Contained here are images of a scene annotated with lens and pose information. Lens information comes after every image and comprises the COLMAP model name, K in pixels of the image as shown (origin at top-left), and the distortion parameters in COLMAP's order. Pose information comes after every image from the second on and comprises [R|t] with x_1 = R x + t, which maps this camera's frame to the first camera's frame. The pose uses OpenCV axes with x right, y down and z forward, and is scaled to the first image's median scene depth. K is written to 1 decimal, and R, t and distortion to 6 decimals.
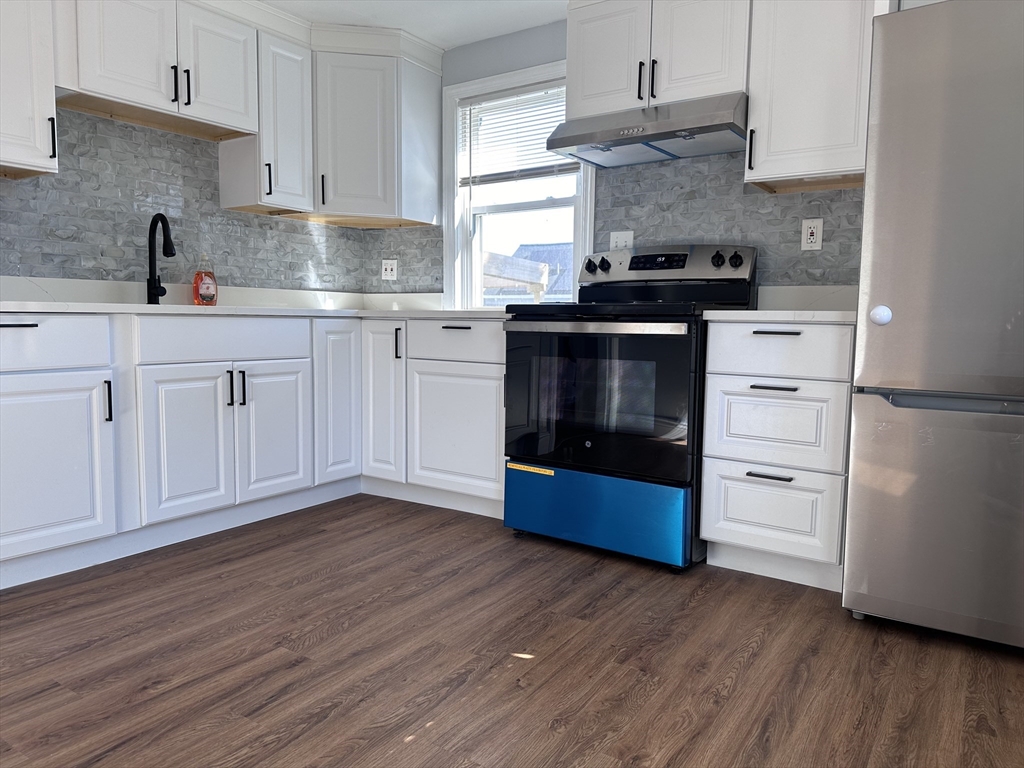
lens RADIAL K [[719.5, 0, 515.0], [0, 719.5, 382.2], [0, 0, 1]] dist [0.041736, -0.054686]
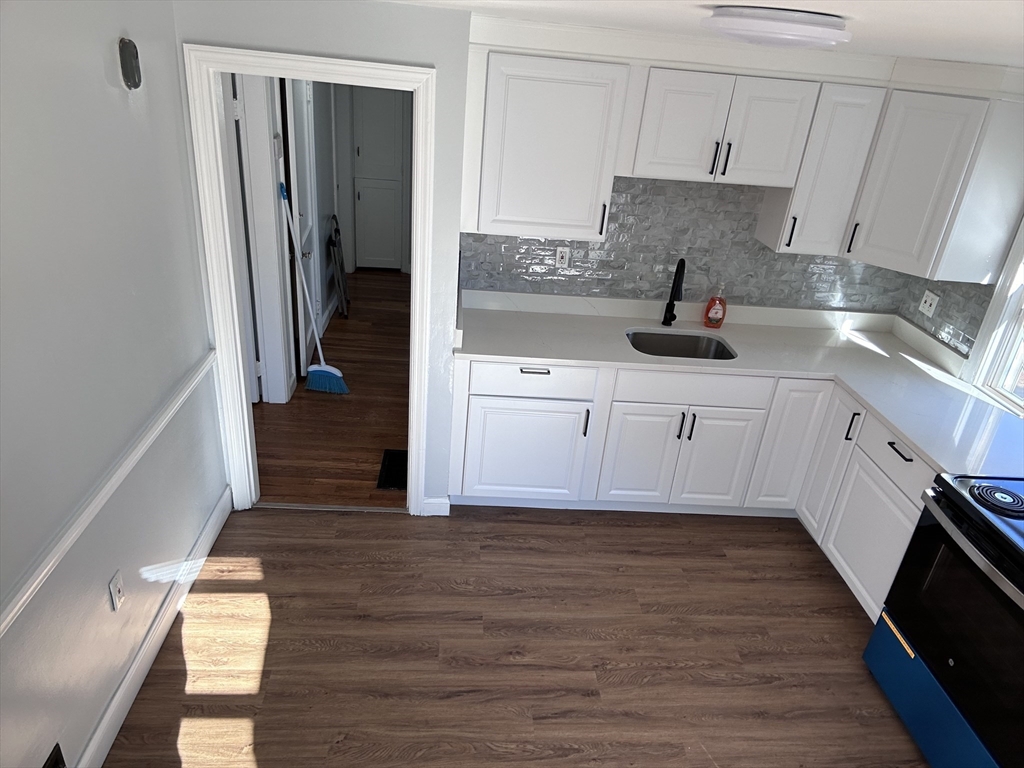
lens RADIAL K [[693.0, 0, 509.4], [0, 693.0, 383.5], [0, 0, 1]] dist [0.083895, -0.102122]
pose [[0.609401, 0.378847, -0.696495, 0.254076], [-0.149315, 0.917576, 0.368457, -0.497792], [0.778675, -0.120541, 0.615739, 0.045300]]
